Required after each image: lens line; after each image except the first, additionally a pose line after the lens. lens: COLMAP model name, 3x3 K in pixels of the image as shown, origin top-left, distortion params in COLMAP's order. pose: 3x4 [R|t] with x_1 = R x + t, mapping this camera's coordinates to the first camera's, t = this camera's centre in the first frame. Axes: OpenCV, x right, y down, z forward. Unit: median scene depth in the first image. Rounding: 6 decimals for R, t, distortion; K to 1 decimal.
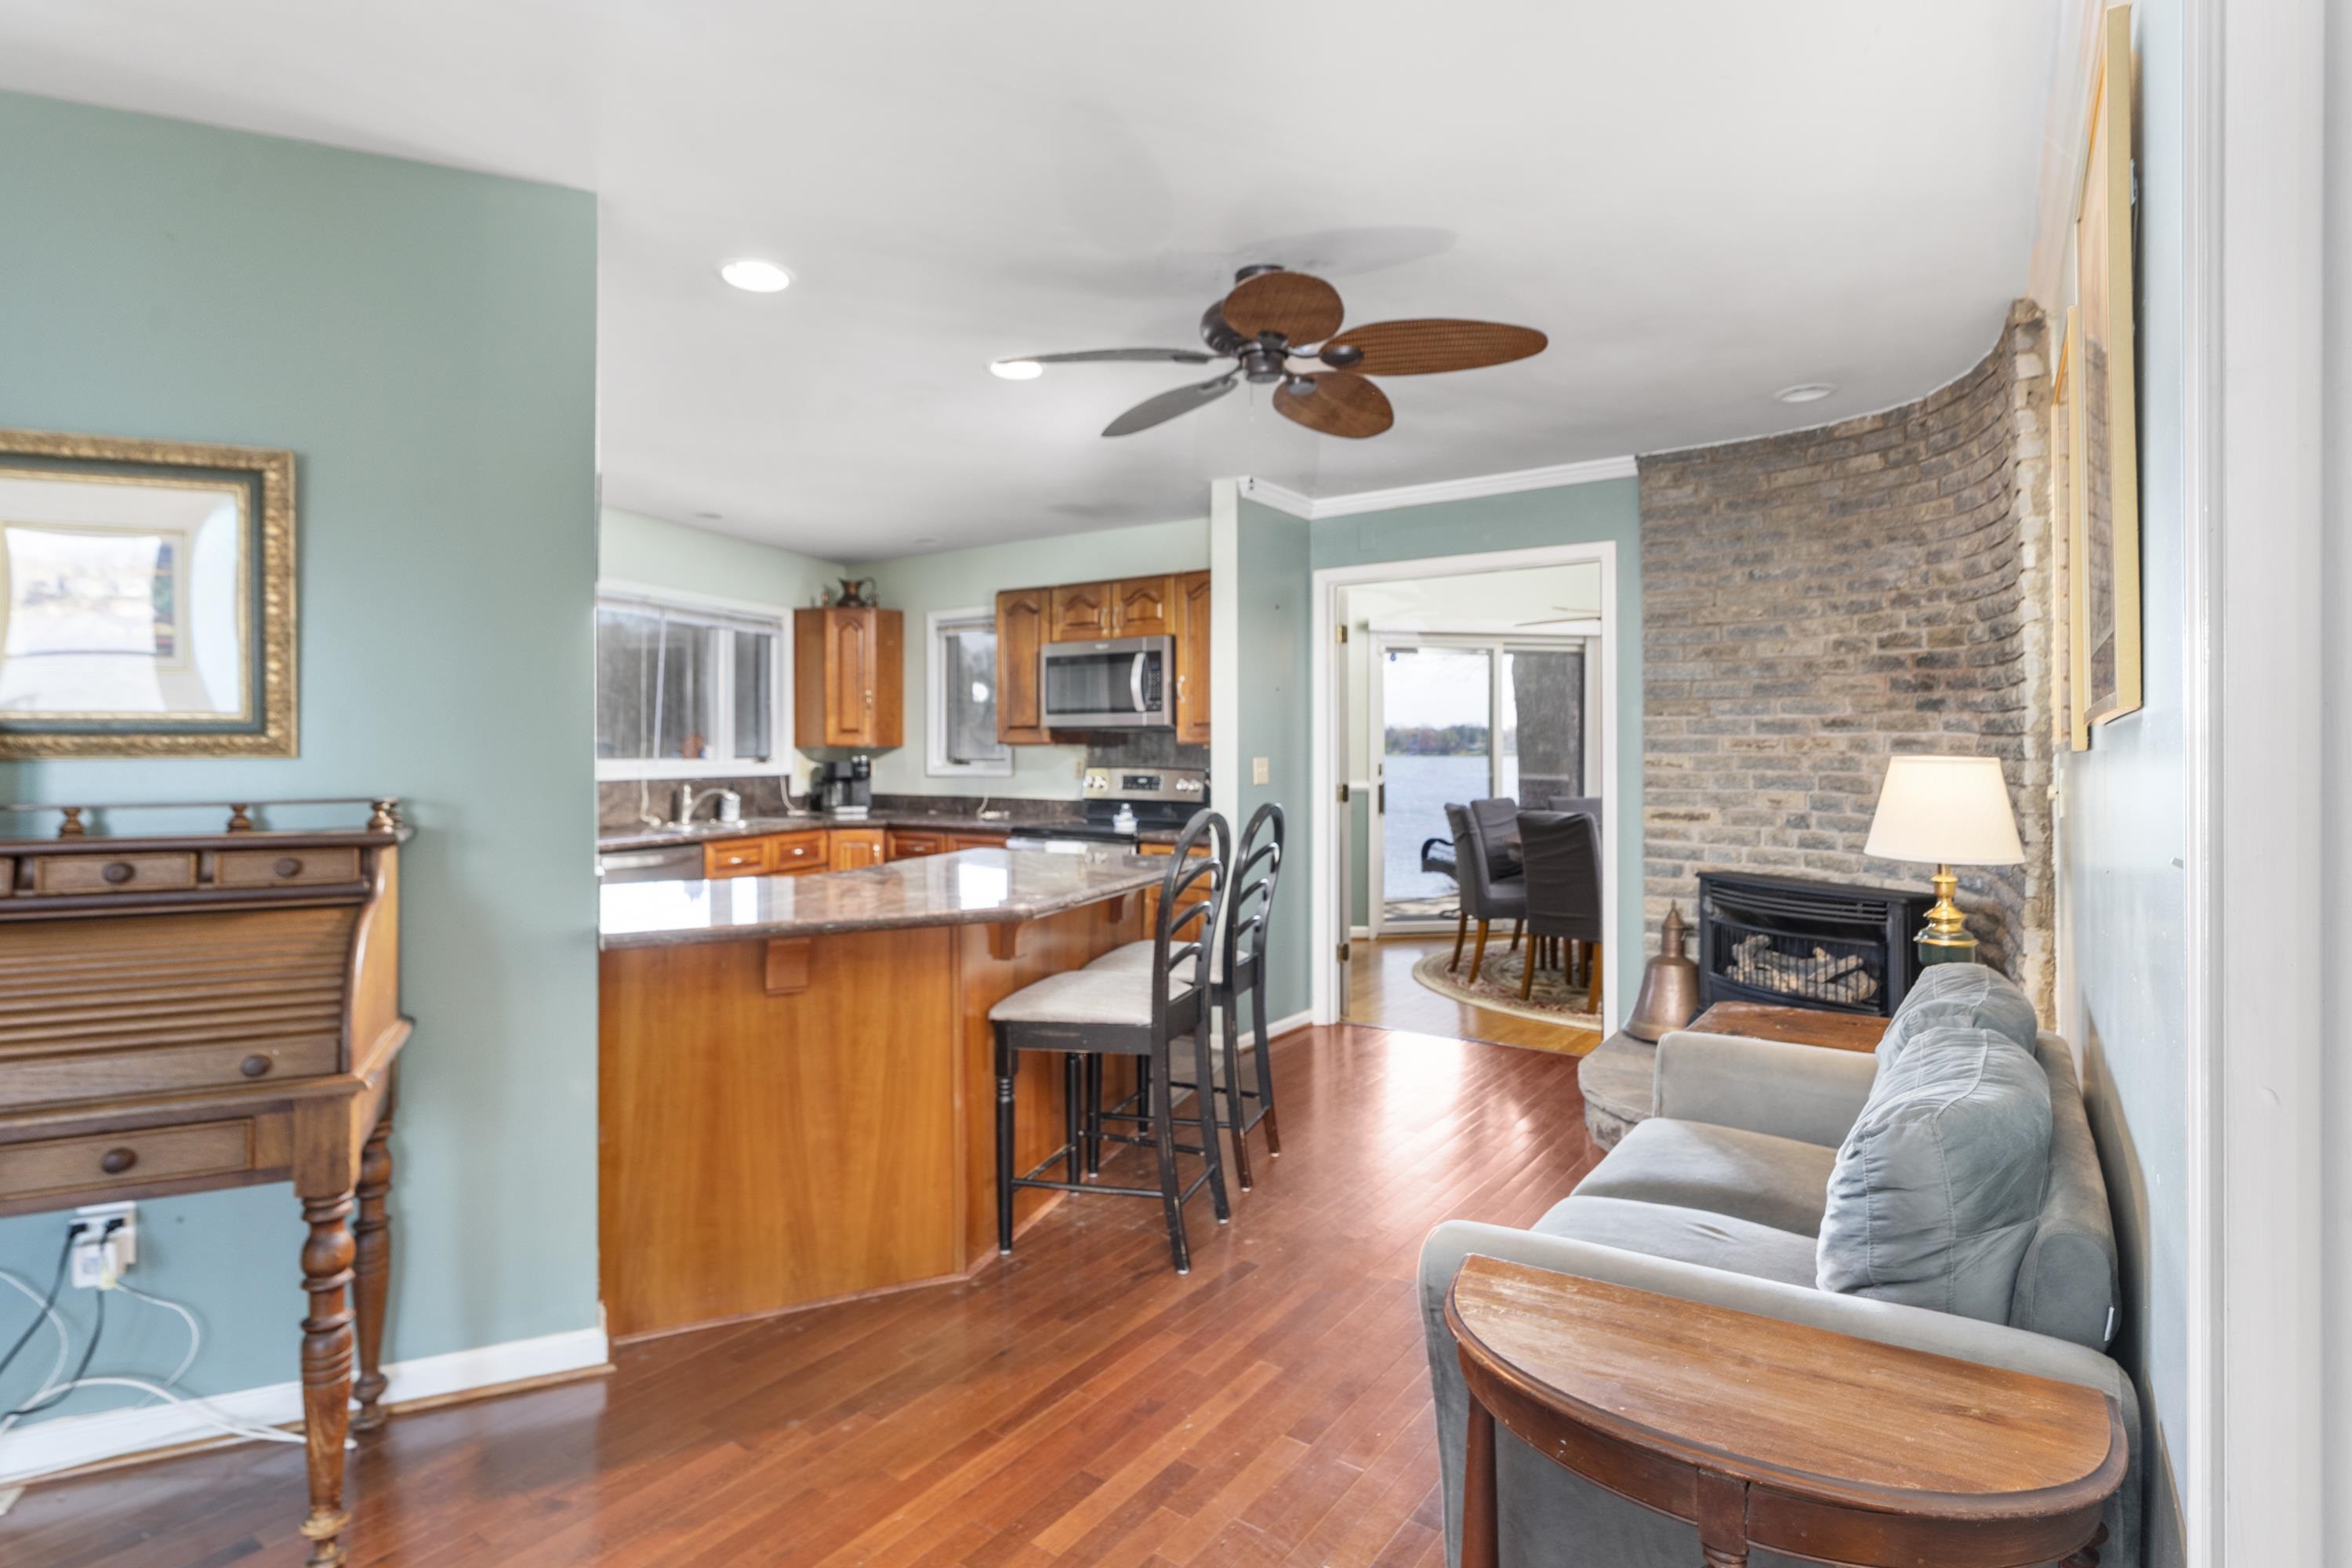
lens RADIAL K [[1201.0, 0, 1163.0], [0, 1201.0, 725.8], [0, 0, 1]] dist [0.002395, 0.001217]
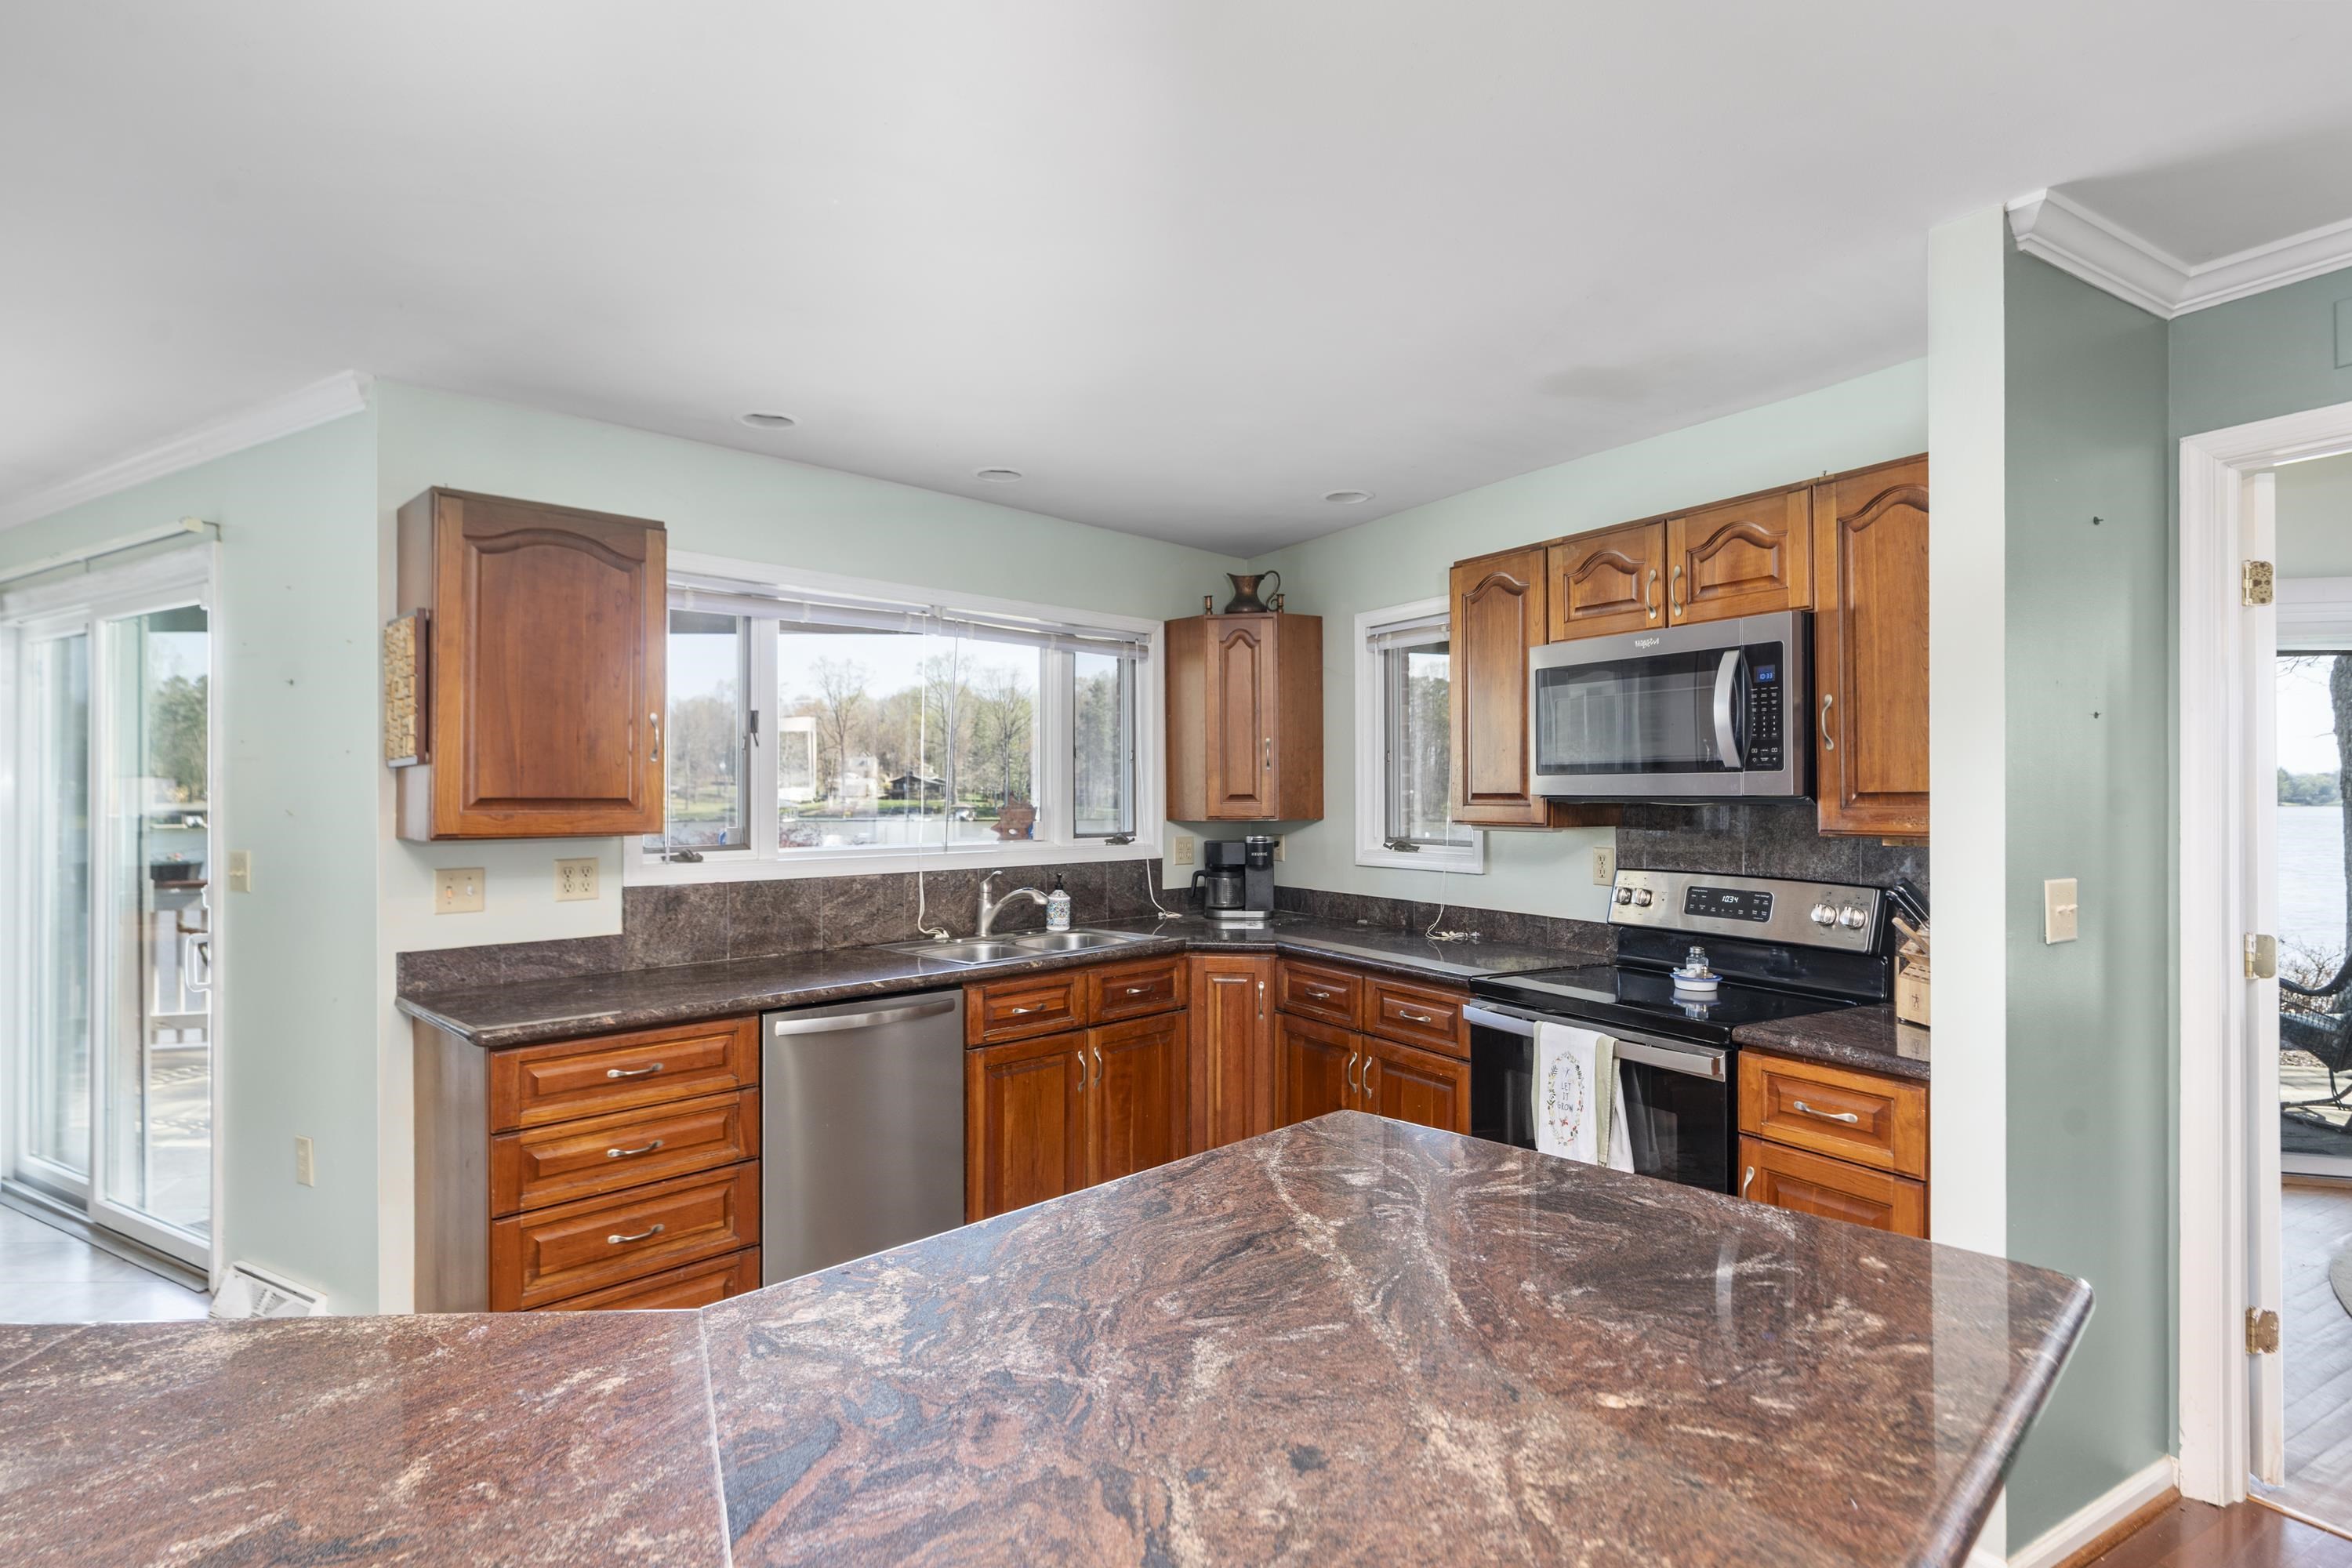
lens RADIAL K [[1201.0, 0, 1164.2], [0, 1201.0, 786.1], [0, 0, 1]] dist [0.002395, 0.001217]
pose [[0.911280, -0.001650, -0.411783, -0.026317], [0.007364, 0.999897, 0.012290, -0.012060], [0.411721, -0.014232, 0.911199, 0.430700]]
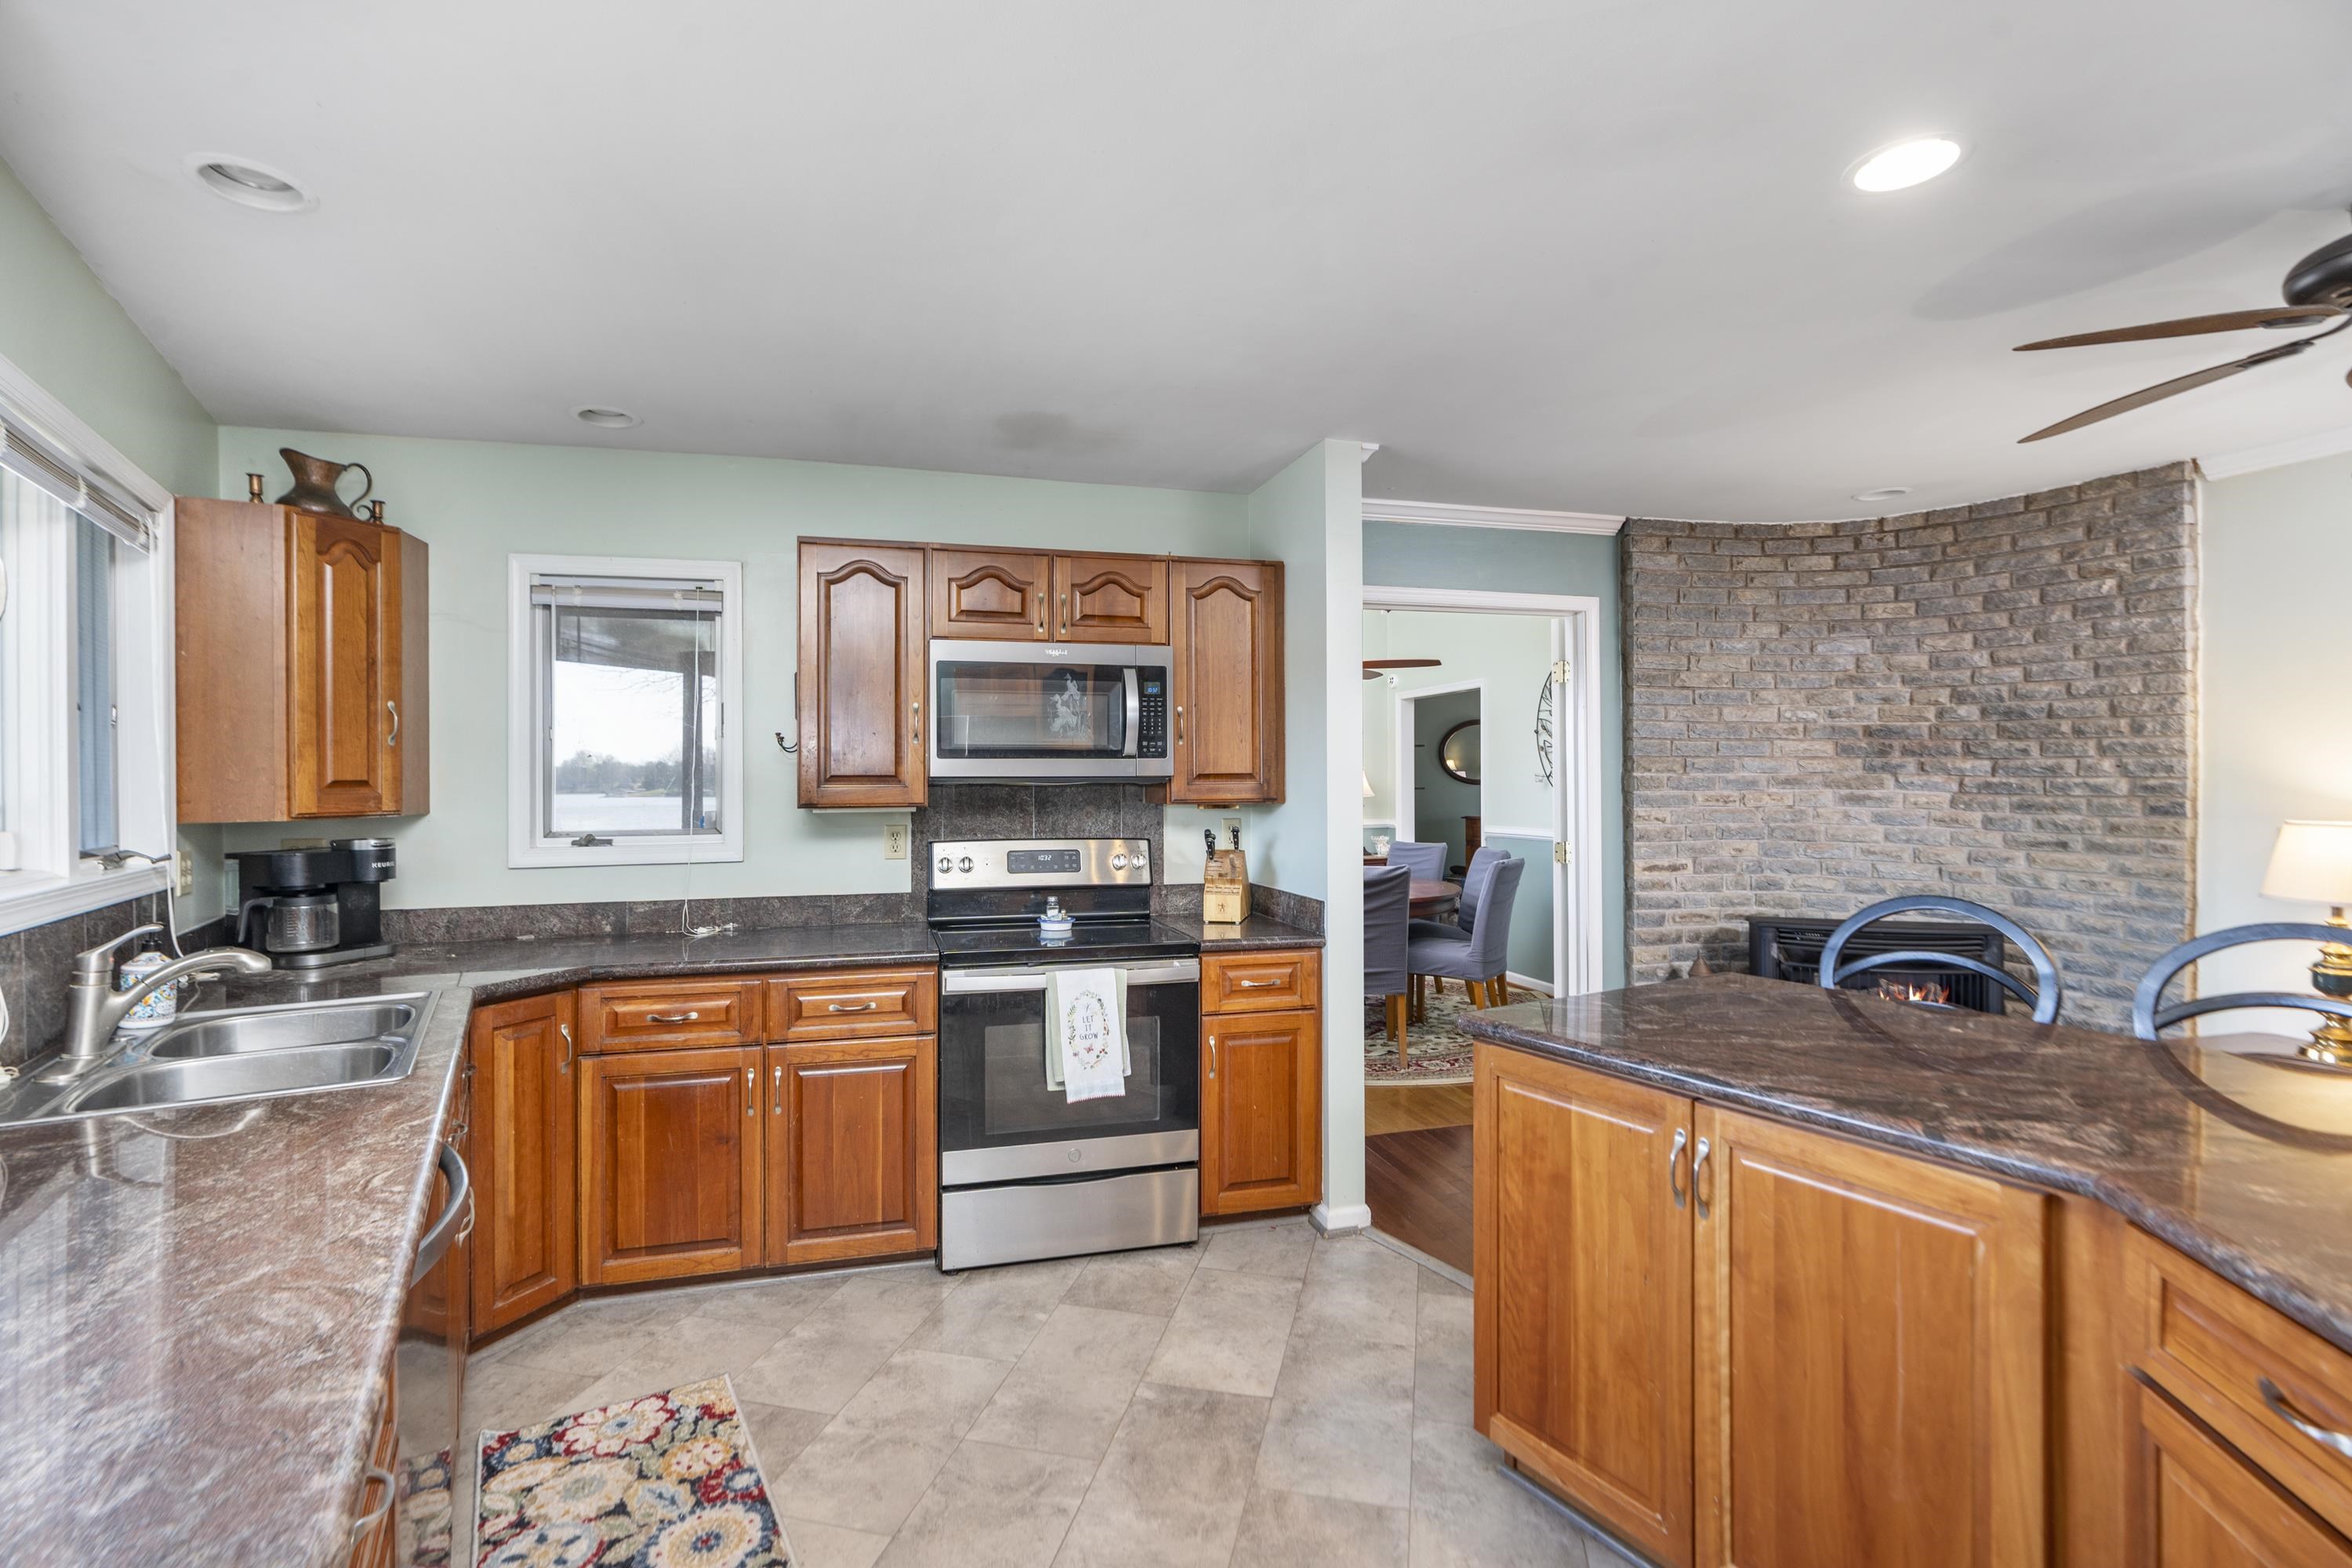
lens RADIAL K [[1064.7, 0, 1161.1], [0, 1064.7, 774.2], [0, 0, 1]] dist [-0.013402, 0.000007]
pose [[0.630482, 0.003757, 0.776195, -0.441321], [-0.011038, 0.999931, 0.004126, -0.004543], [-0.776125, -0.011169, 0.630480, 0.584213]]
